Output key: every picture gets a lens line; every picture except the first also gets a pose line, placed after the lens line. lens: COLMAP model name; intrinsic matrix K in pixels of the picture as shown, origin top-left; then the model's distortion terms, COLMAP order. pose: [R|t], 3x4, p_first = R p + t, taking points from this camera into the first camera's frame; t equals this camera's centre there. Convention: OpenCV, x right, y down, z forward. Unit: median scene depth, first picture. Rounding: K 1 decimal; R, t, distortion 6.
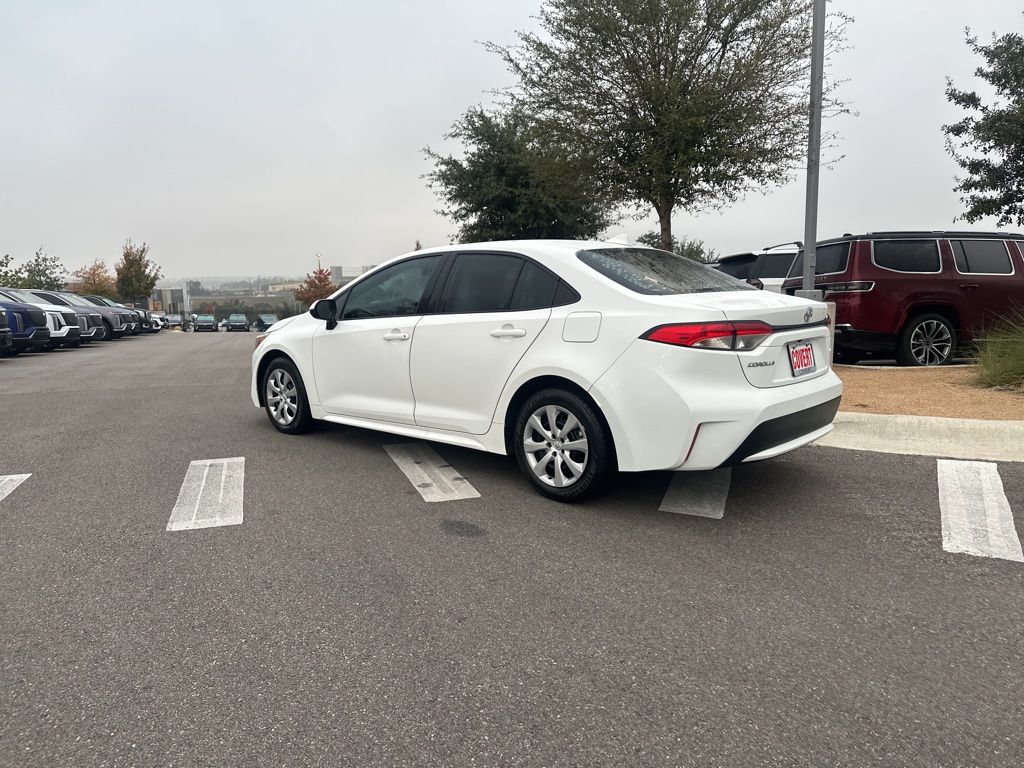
lens RADIAL K [[714.5, 0, 510.2], [0, 714.5, 388.6], [0, 0, 1]] dist [0.088547, -0.128902]
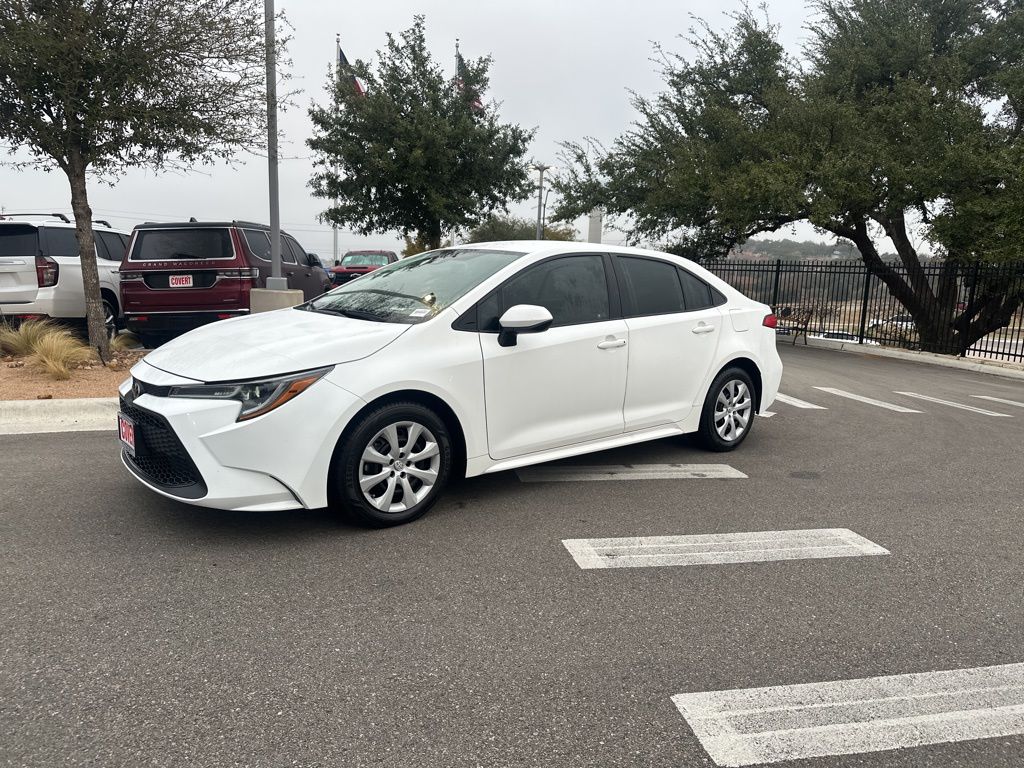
lens RADIAL K [[713.0, 0, 513.7], [0, 713.0, 387.7], [0, 0, 1]] dist [0.074942, -0.099616]
pose [[0.137856, -0.144222, 0.979896, -0.886485], [0.106939, 0.985725, 0.130036, -0.122646], [-0.984662, 0.086863, 0.151312, 0.811174]]
